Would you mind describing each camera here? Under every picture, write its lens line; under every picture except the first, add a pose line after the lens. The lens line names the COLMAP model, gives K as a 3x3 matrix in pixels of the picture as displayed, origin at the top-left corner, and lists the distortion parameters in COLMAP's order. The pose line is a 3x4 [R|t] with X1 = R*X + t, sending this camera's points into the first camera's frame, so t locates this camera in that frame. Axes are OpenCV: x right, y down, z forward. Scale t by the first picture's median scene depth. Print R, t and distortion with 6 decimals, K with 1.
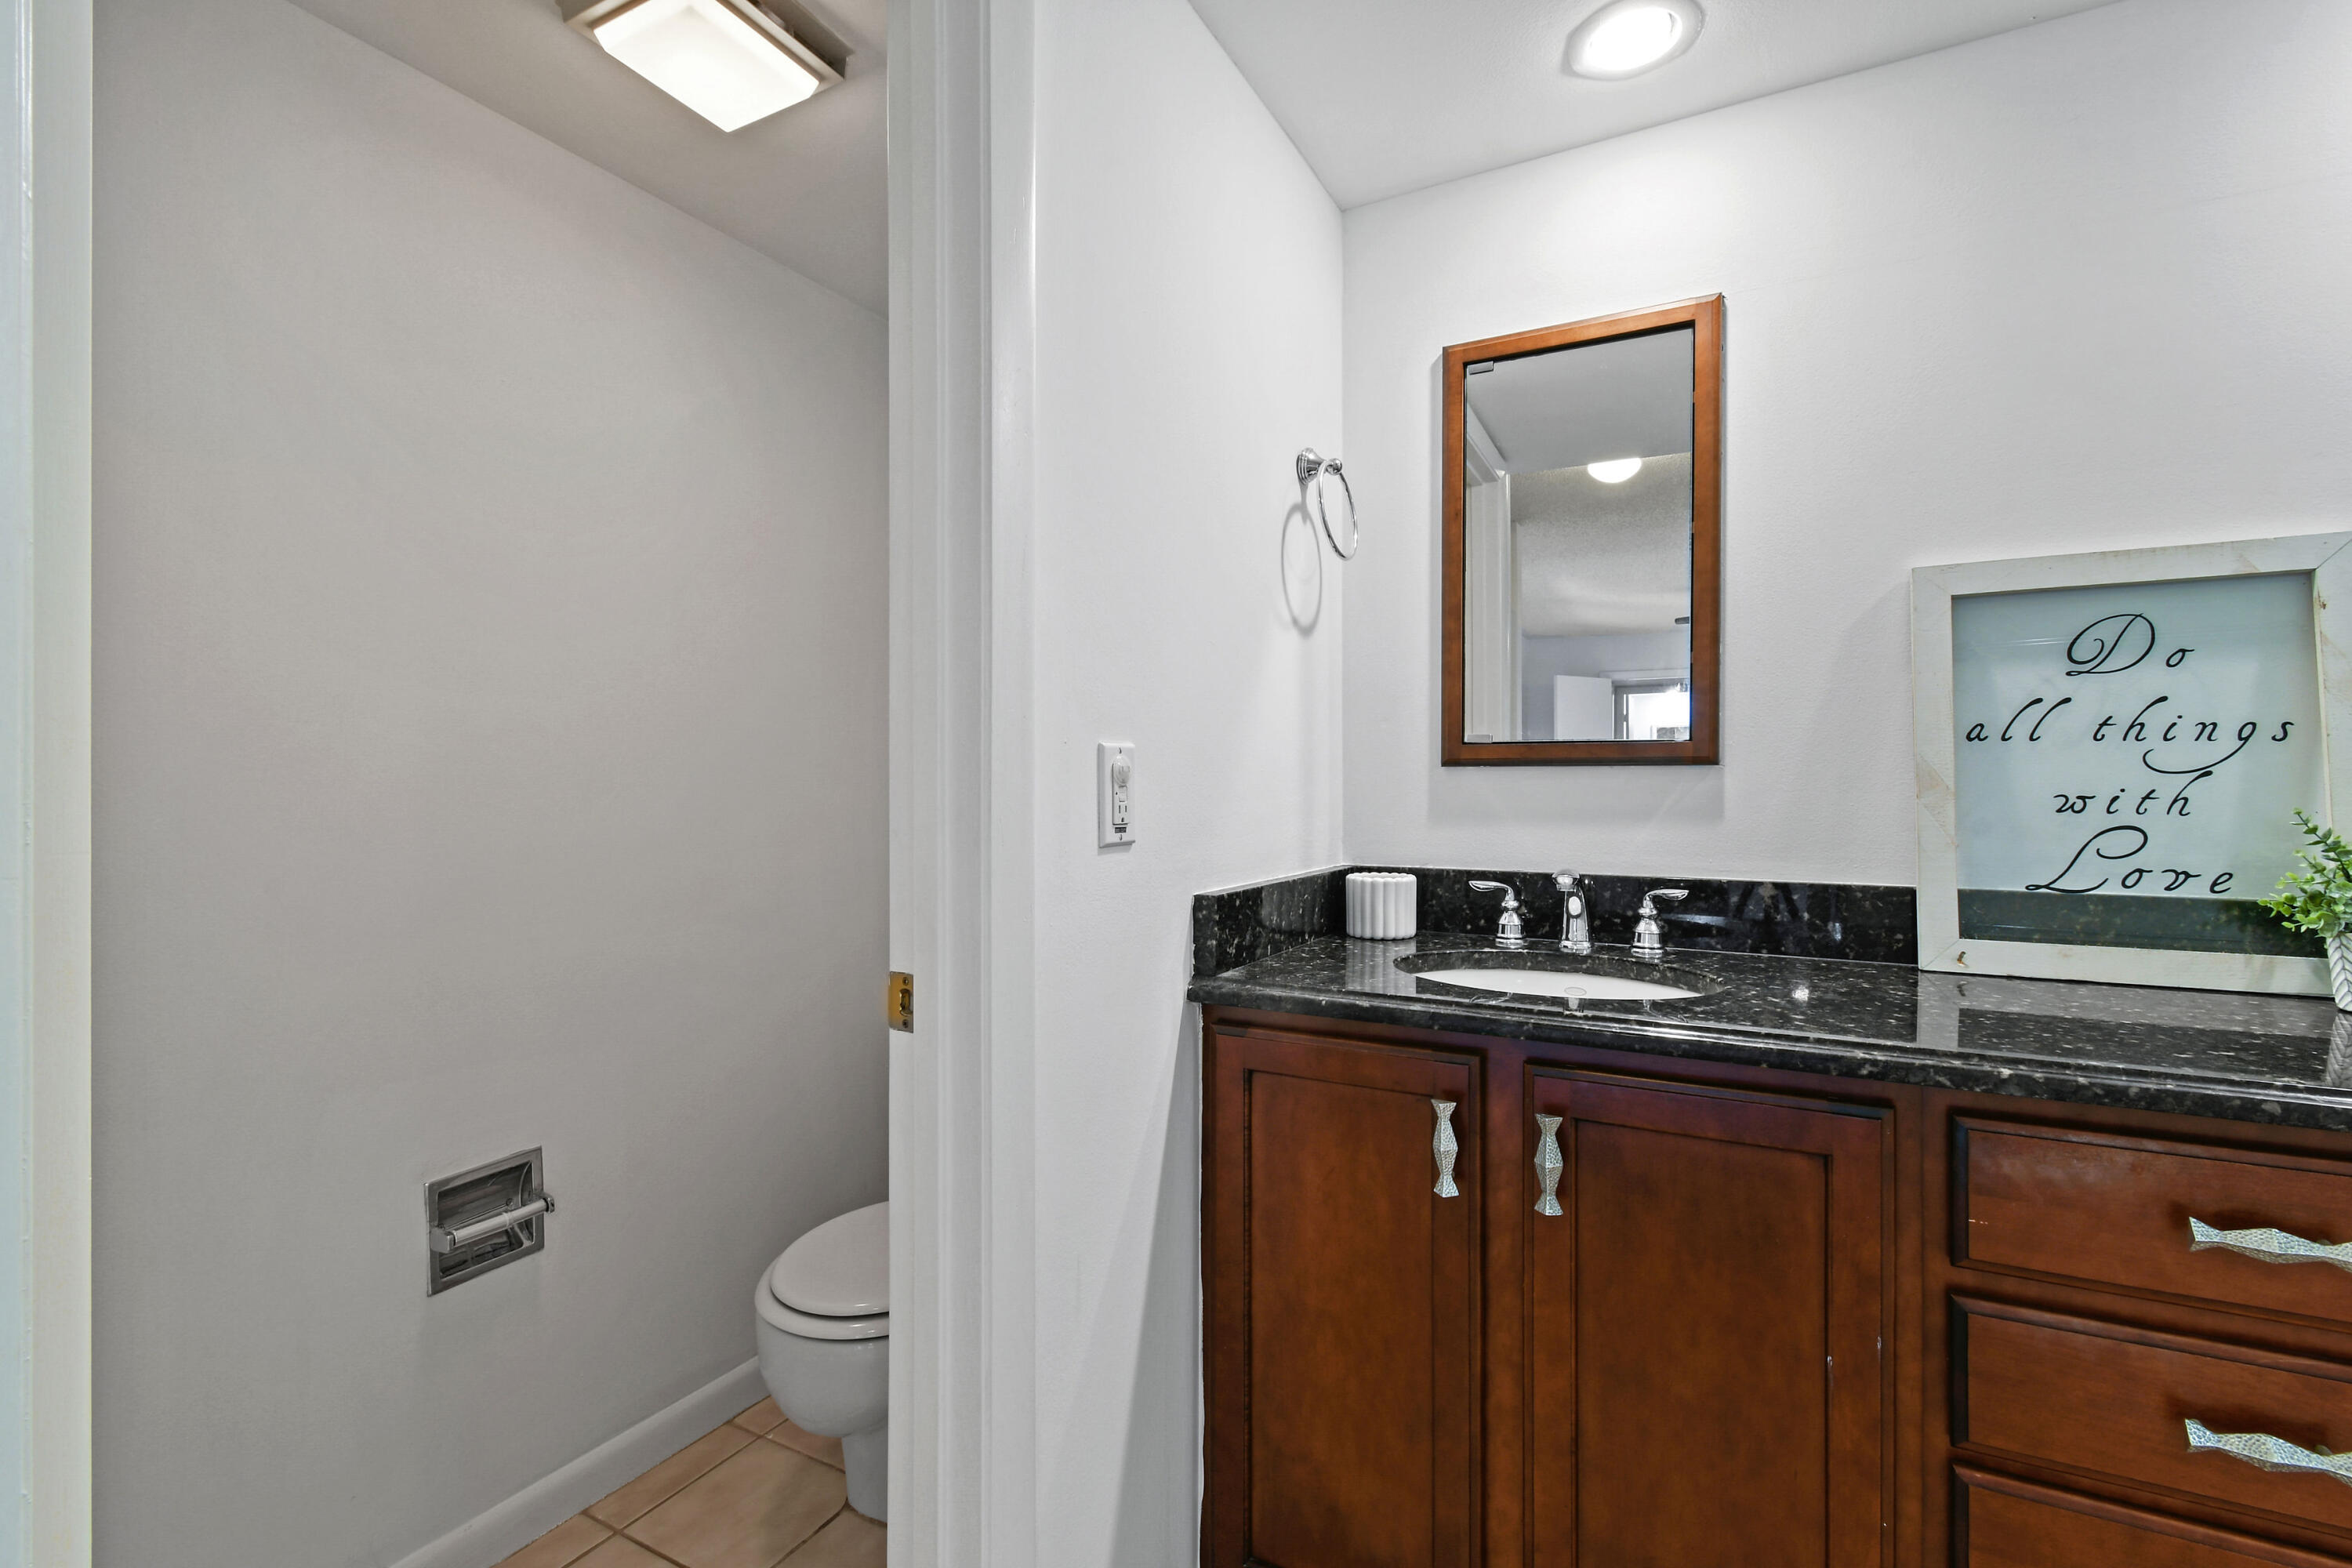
lens RADIAL K [[1057.3, 0, 1176.0], [0, 1057.3, 784.0], [0, 0, 1]] dist [0.000238, -0.000021]
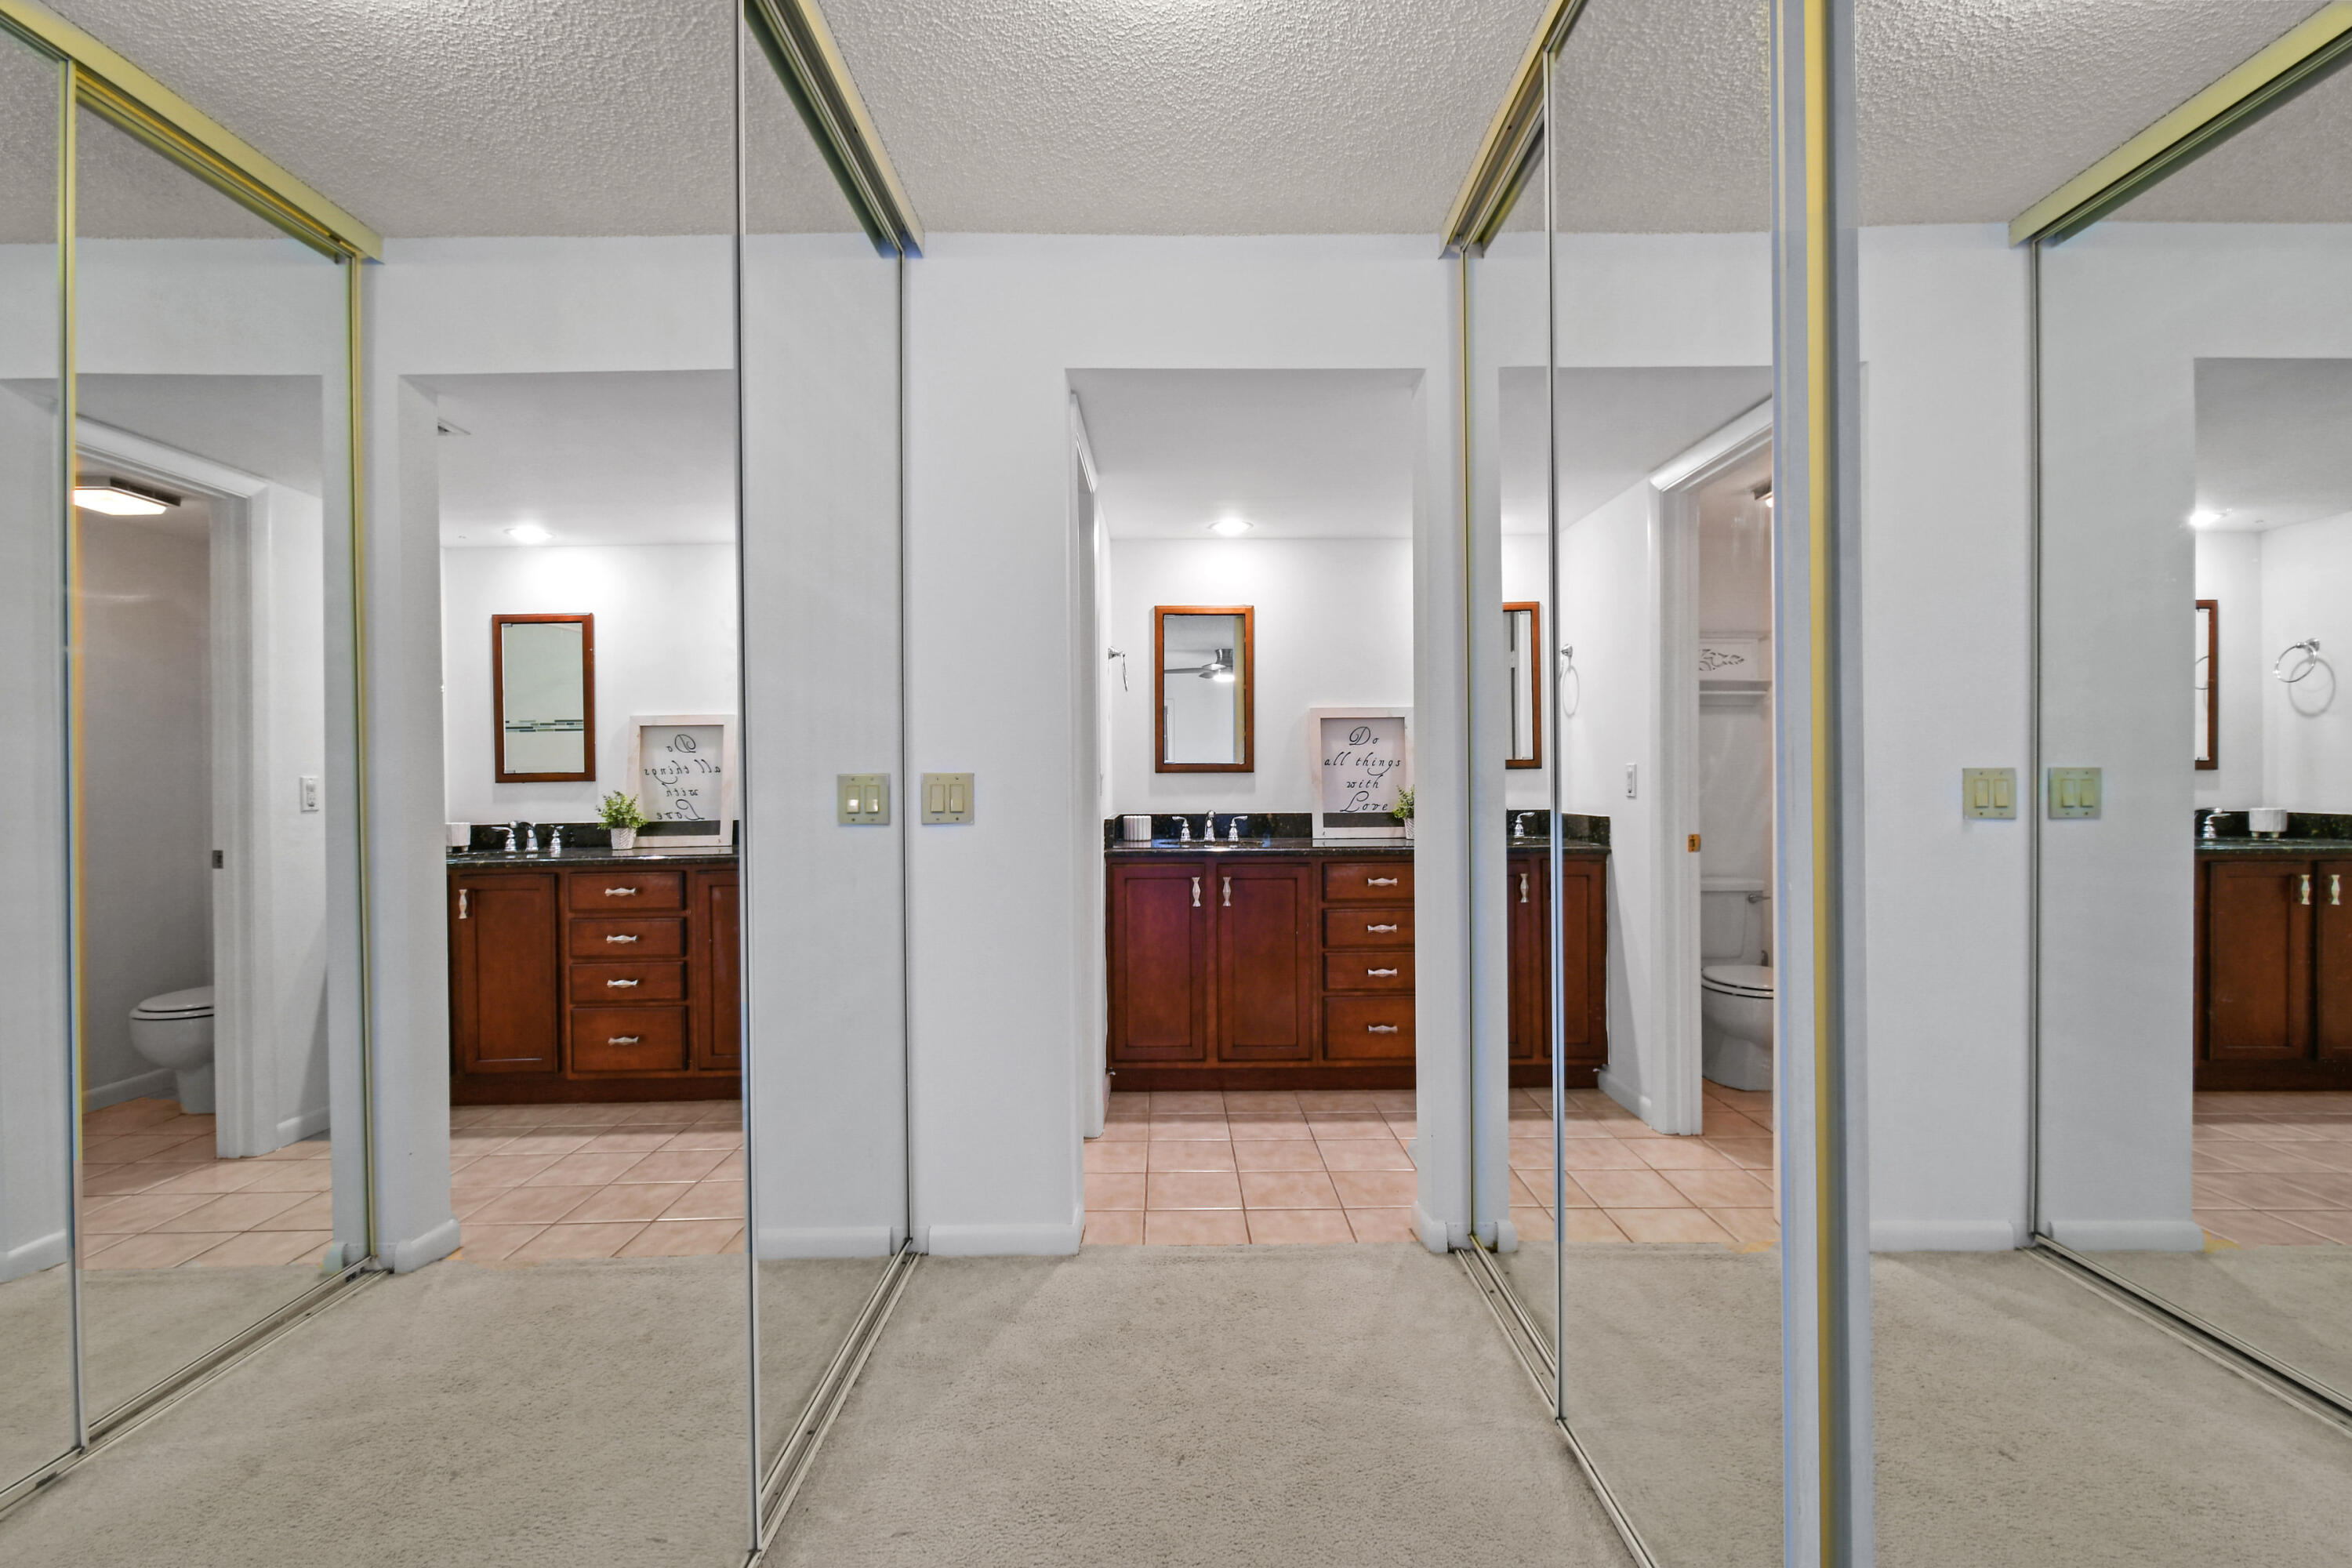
lens RADIAL K [[1052.1, 0, 1183.9], [0, 1052.1, 764.3], [0, 0, 1]] dist [0.003189, -0.000130]
pose [[0.871746, 0.002145, 0.489954, -1.222473], [0.006938, 0.999836, -0.016723, 0.006465], [-0.489910, 0.017978, 0.871588, -1.617660]]
